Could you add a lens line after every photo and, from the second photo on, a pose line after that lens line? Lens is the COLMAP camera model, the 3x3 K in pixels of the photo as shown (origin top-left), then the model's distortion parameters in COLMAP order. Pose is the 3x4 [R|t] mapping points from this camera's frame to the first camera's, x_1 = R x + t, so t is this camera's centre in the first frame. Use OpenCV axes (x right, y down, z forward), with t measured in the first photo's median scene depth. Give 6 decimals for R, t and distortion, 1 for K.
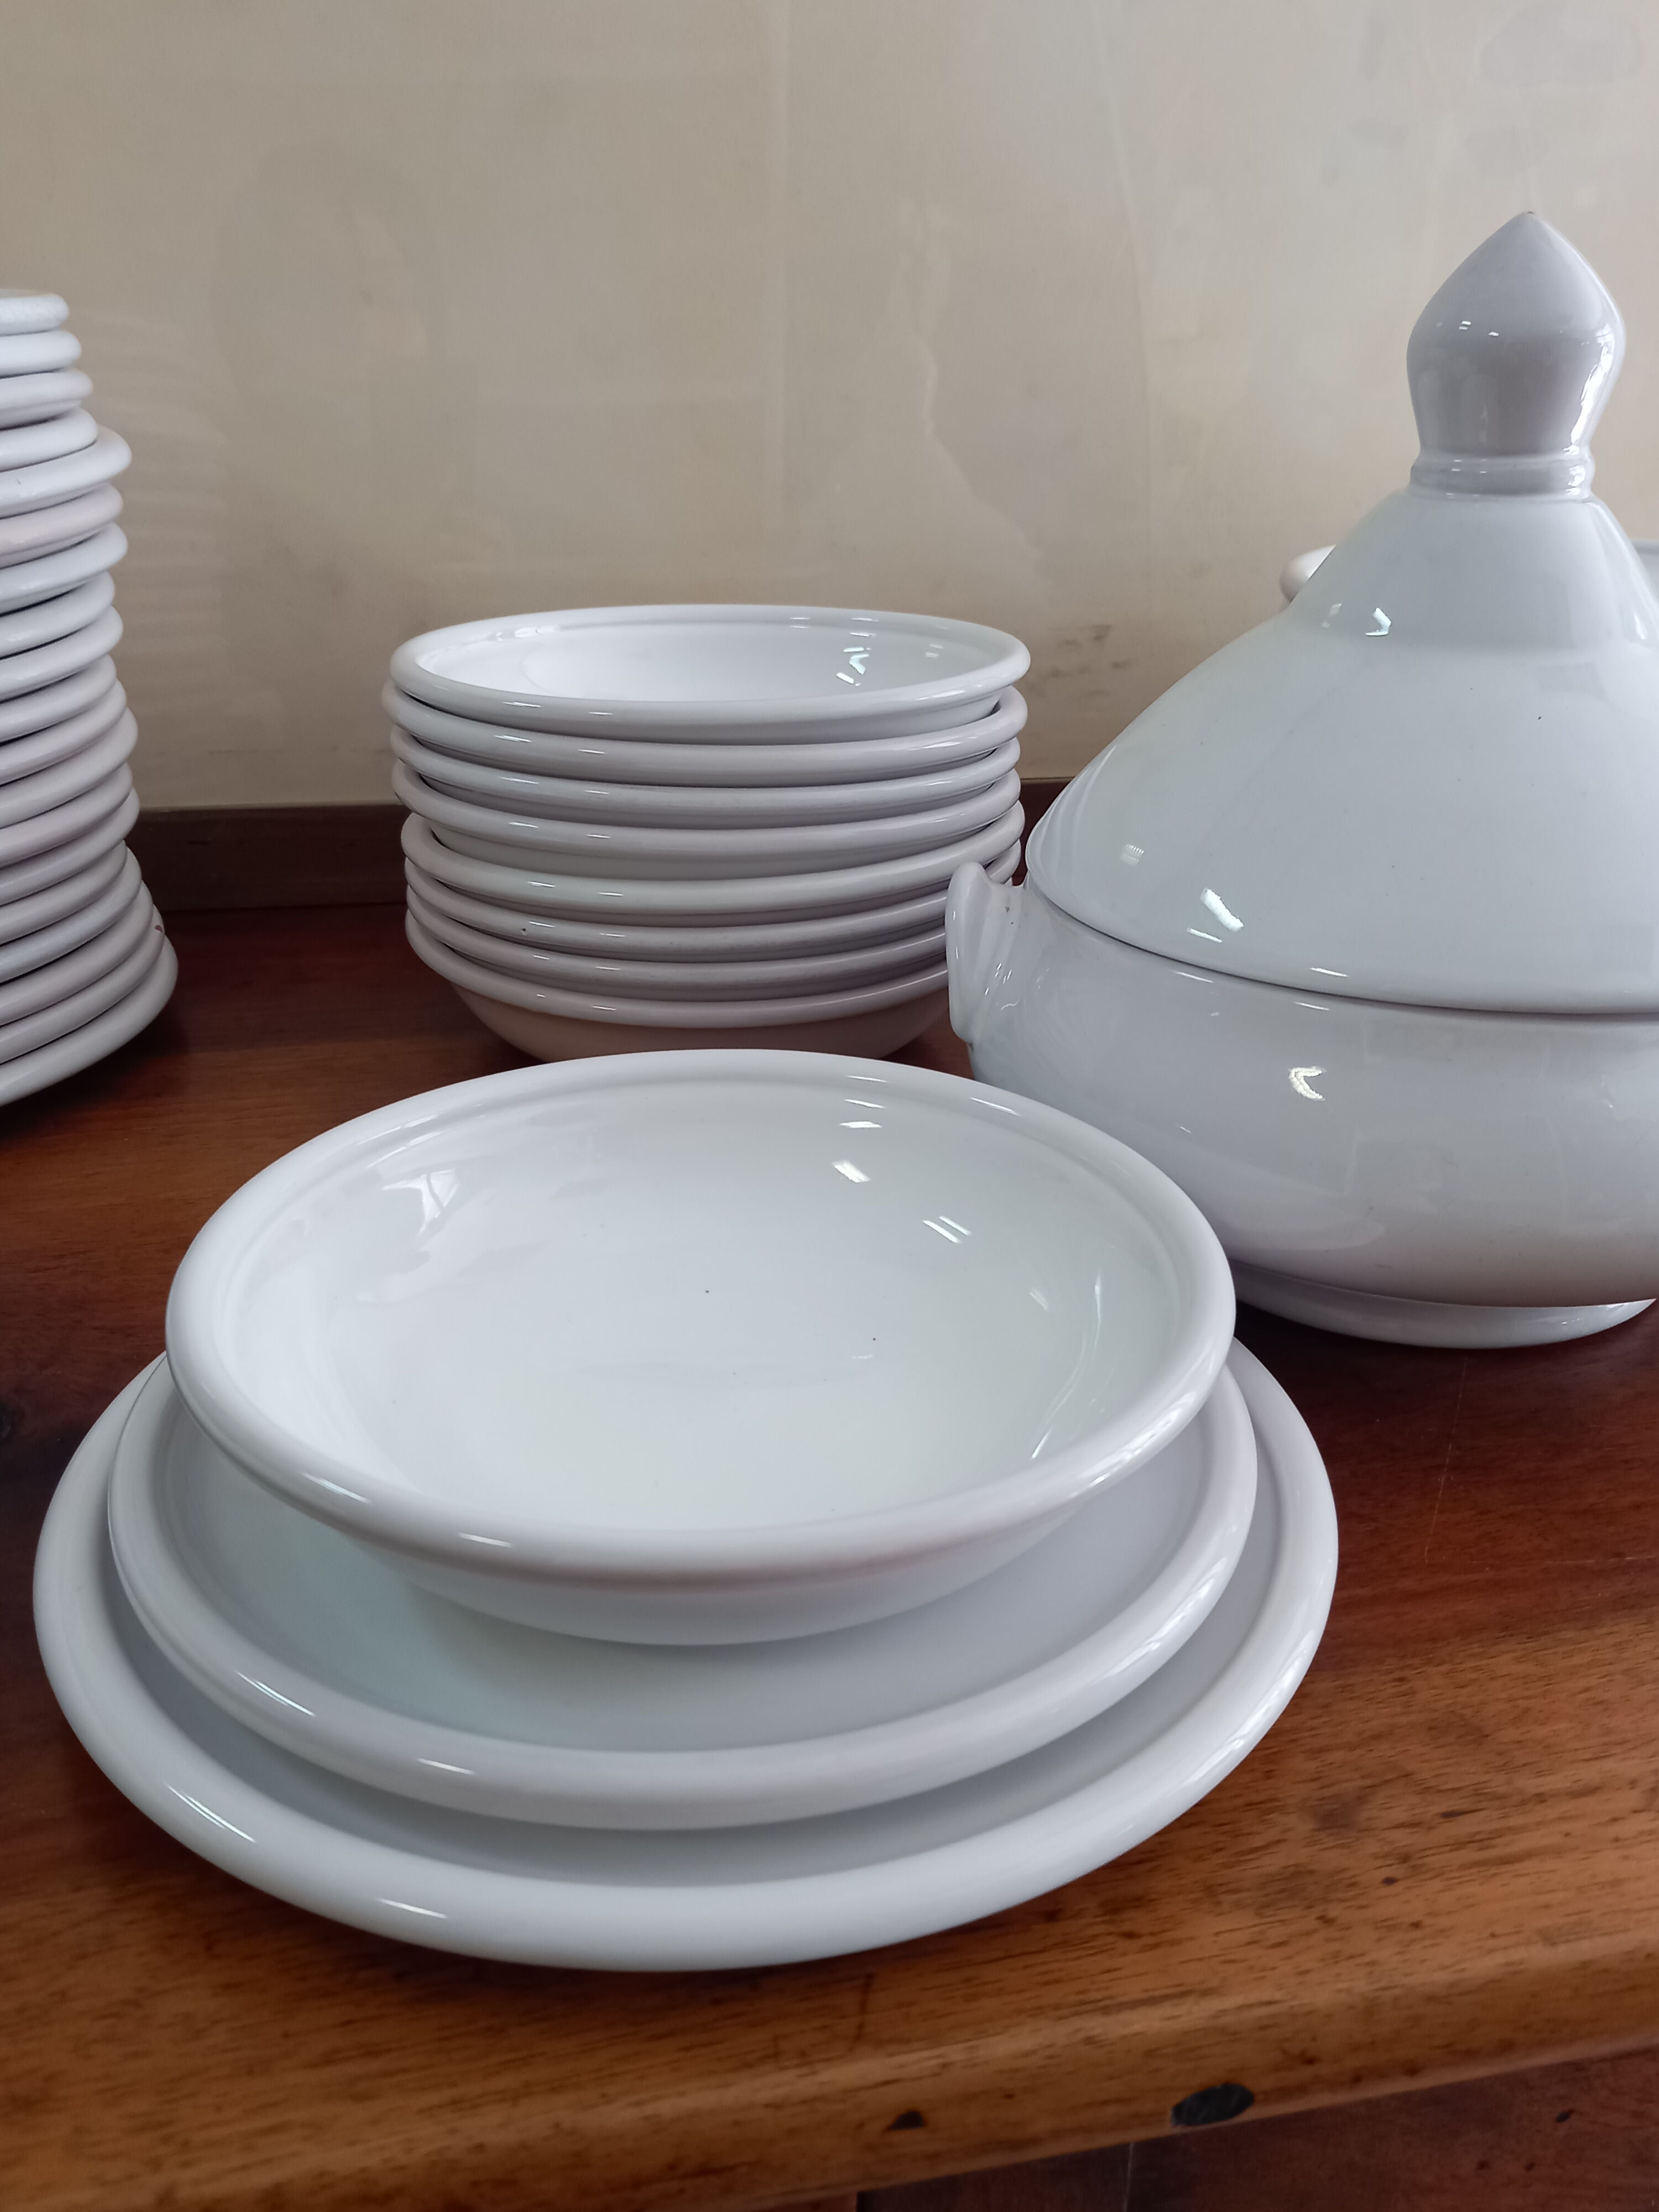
lens RADIAL K [[1853.8, 0, 817.1], [0, 1853.8, 1115.8], [0, 0, 1]] dist [0.057347, -0.081812]
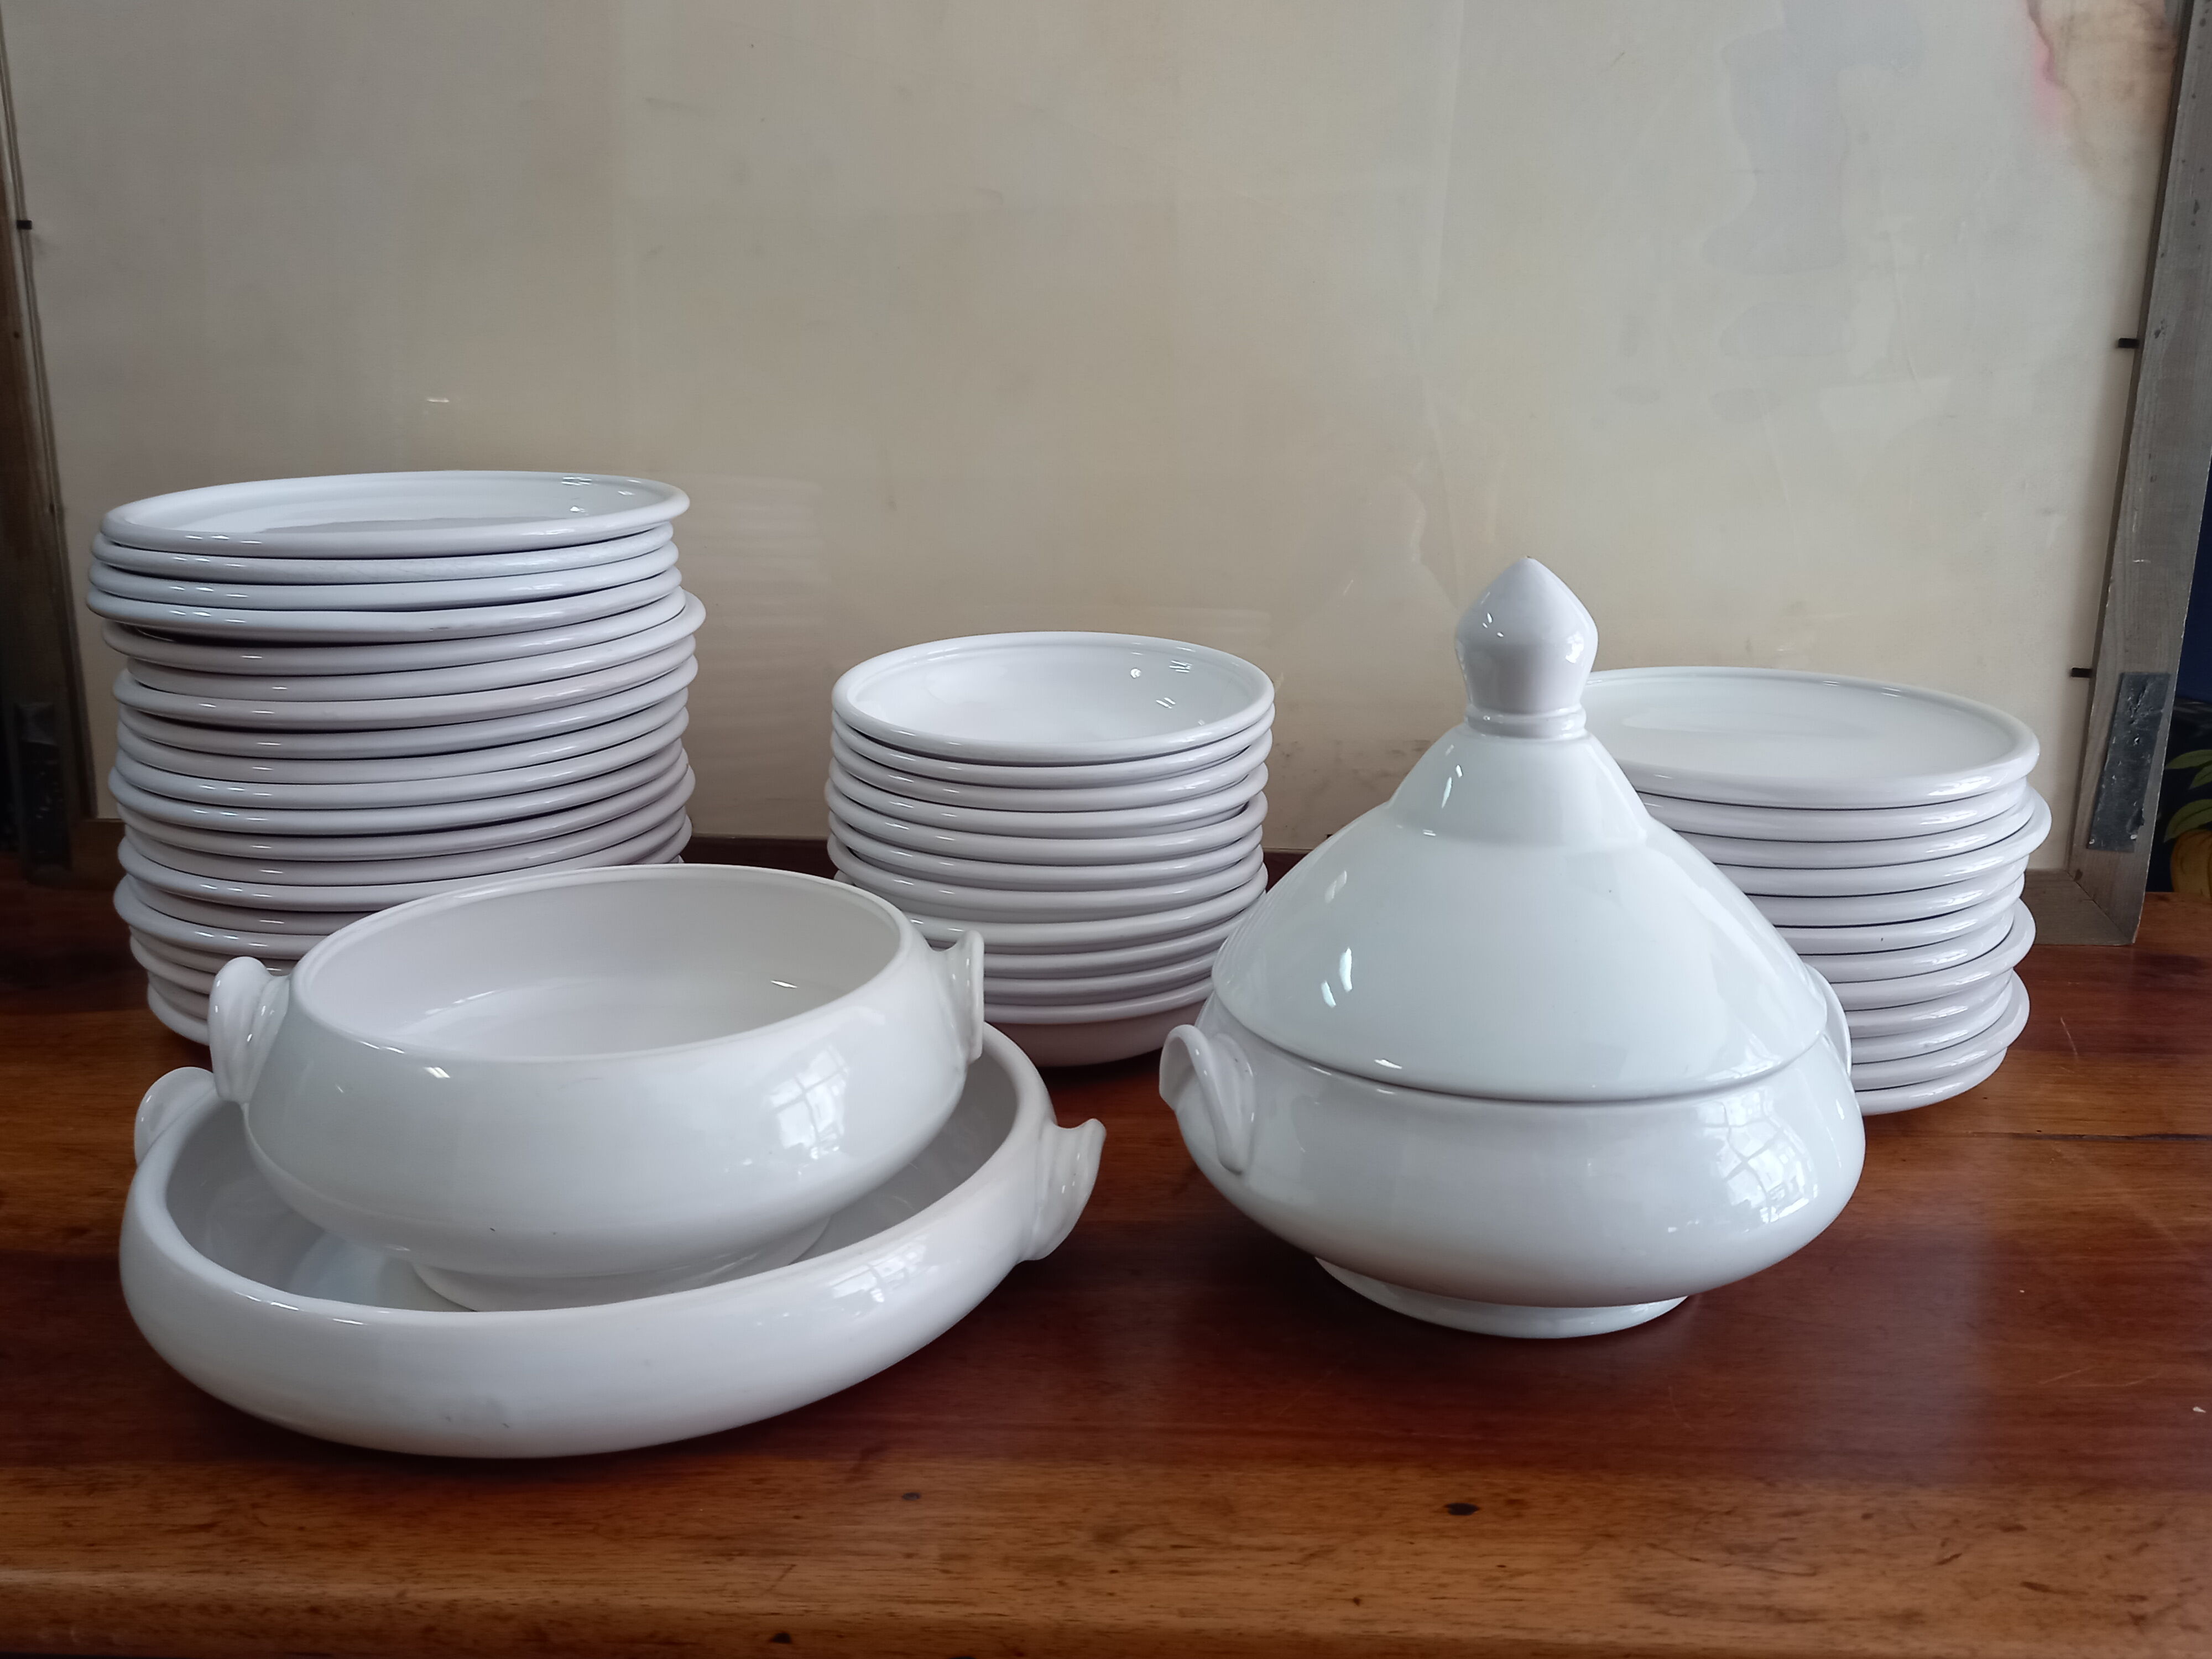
lens RADIAL K [[1799.6, 0, 1106.0], [0, 1799.6, 829.5], [0, 0, 1]] dist [0.050618, -0.061900]
pose [[0.968220, 0.064915, -0.241531, 0.637655], [-0.100211, 0.985511, -0.136841, -0.020160], [0.229148, 0.156696, 0.960696, -0.644811]]
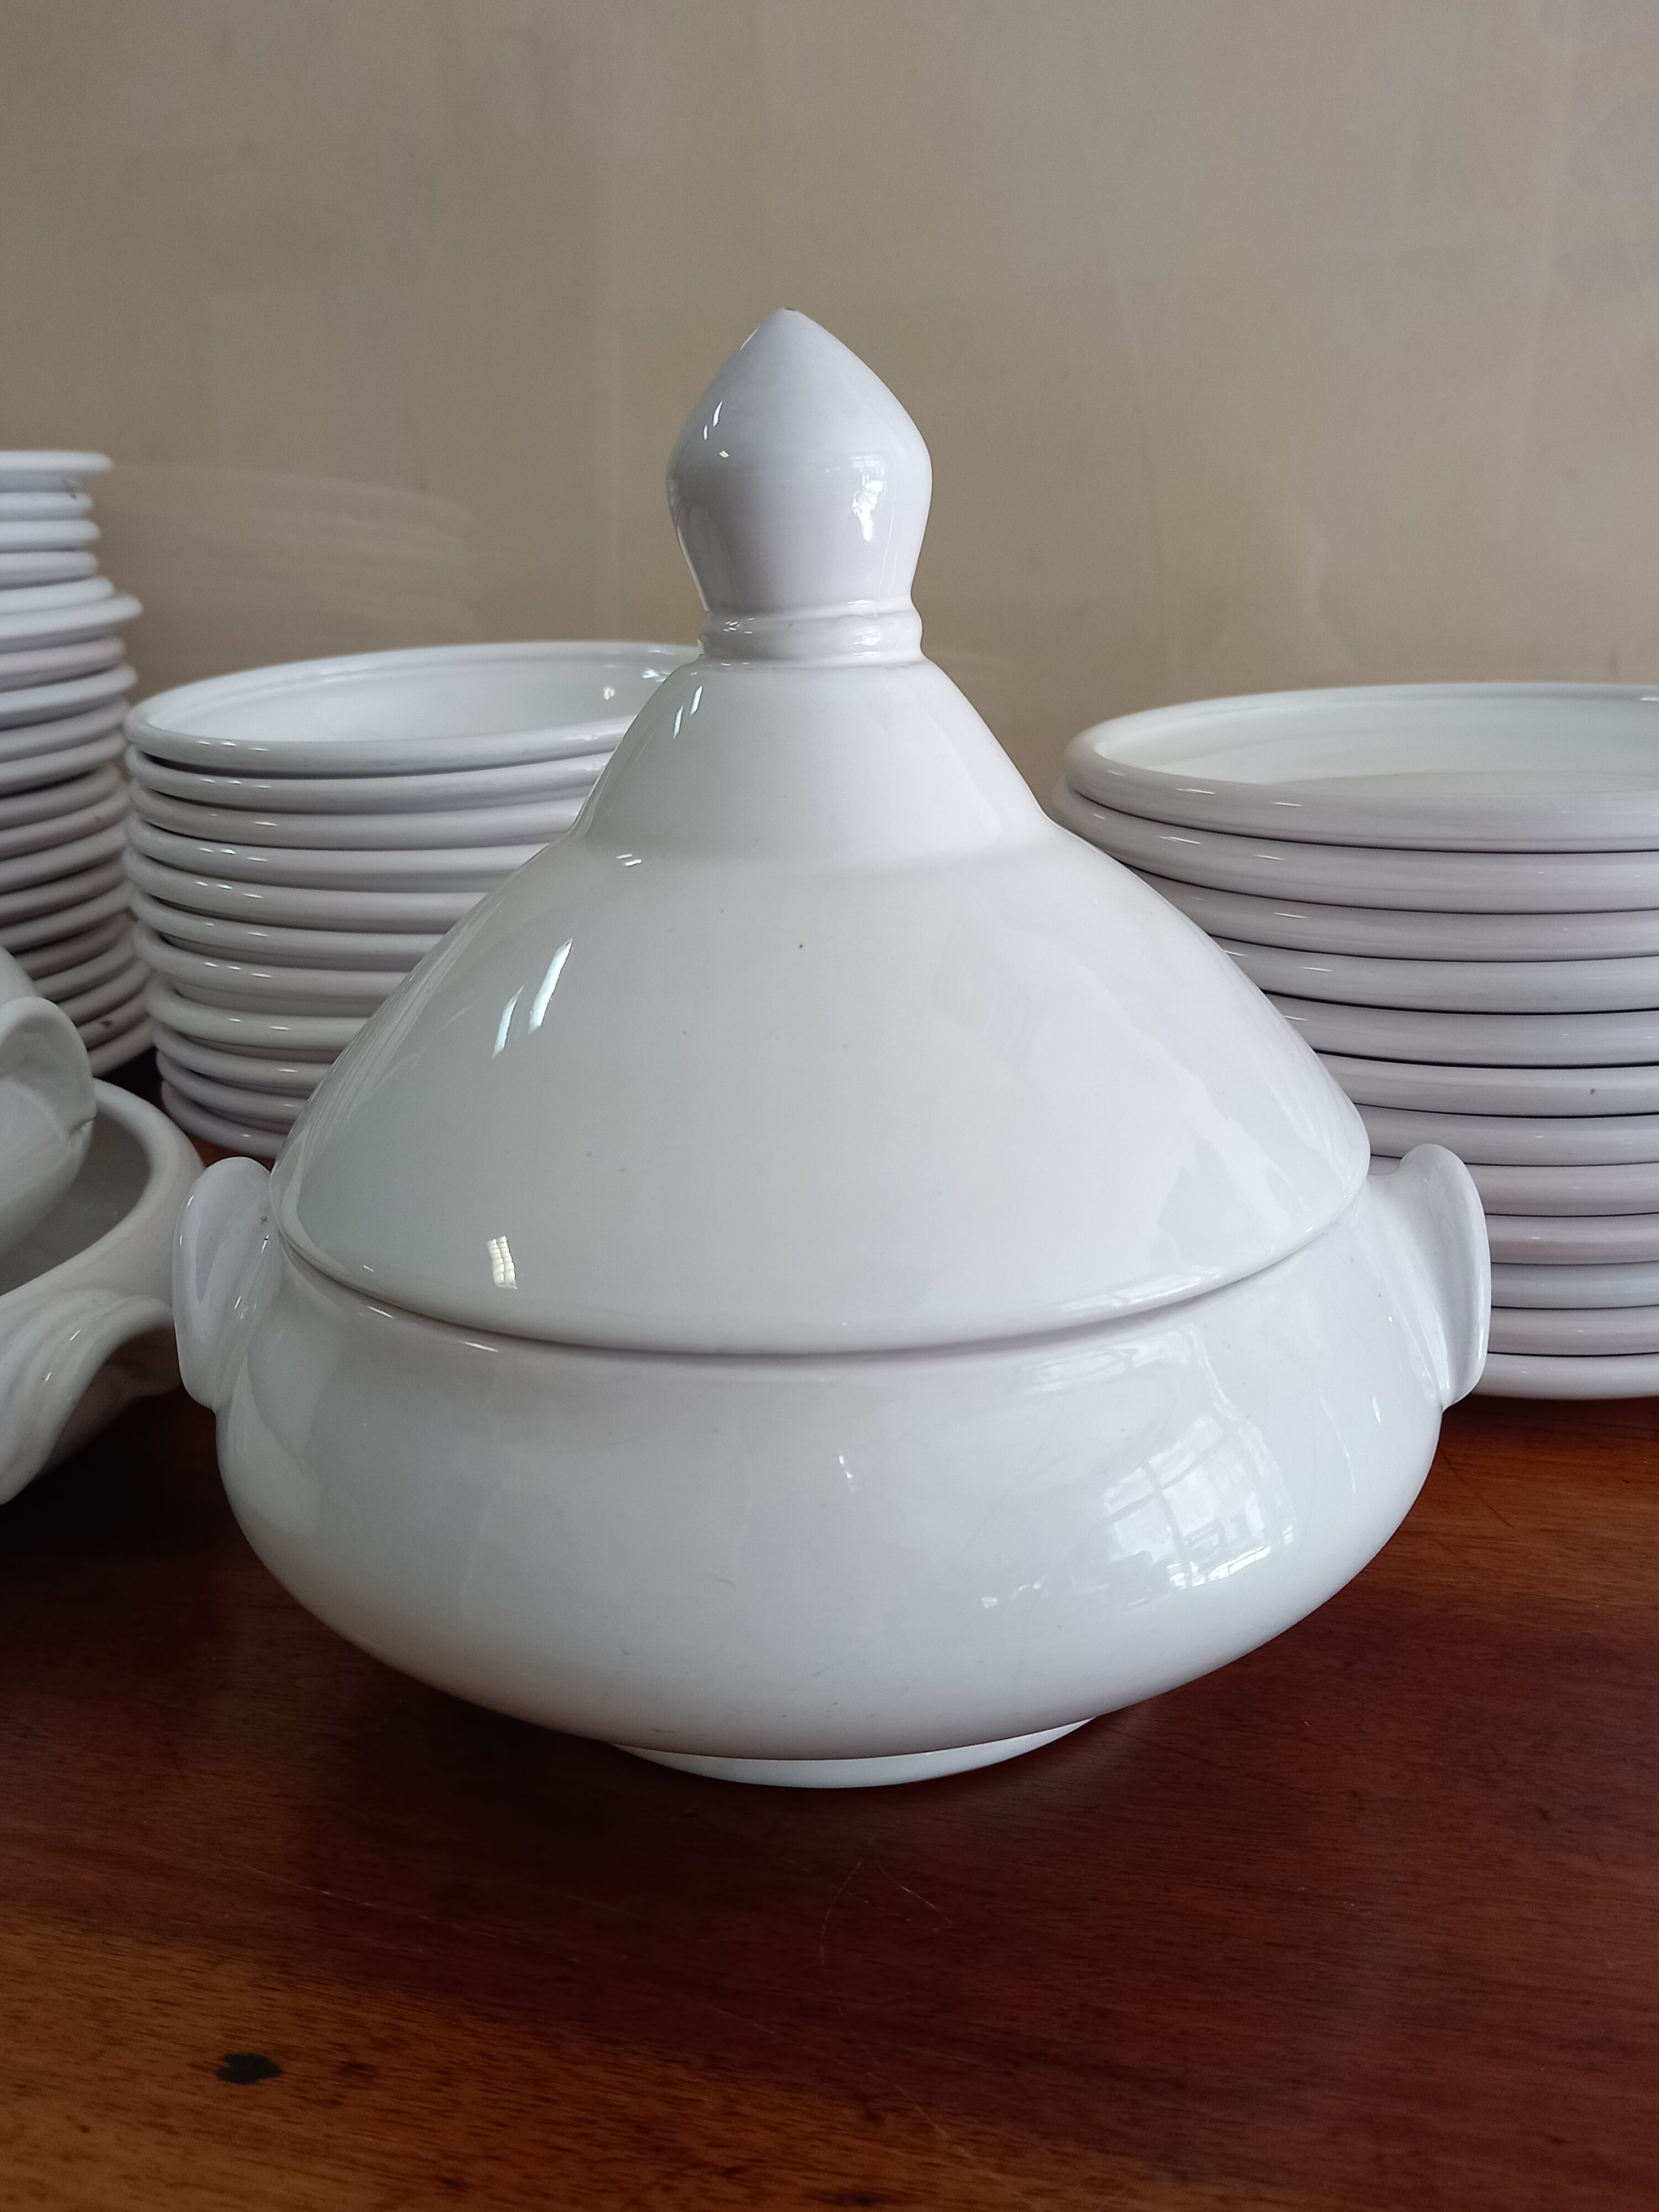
lens RADIAL K [[1853.8, 0, 817.1], [0, 1853.8, 1115.8], [0, 0, 1]] dist [0.057347, -0.081812]
pose [[0.878299, 0.128018, -0.460654, 1.188418], [-0.172767, 0.983362, -0.056123, -0.110474], [0.445805, 0.128879, 0.885804, 0.405200]]
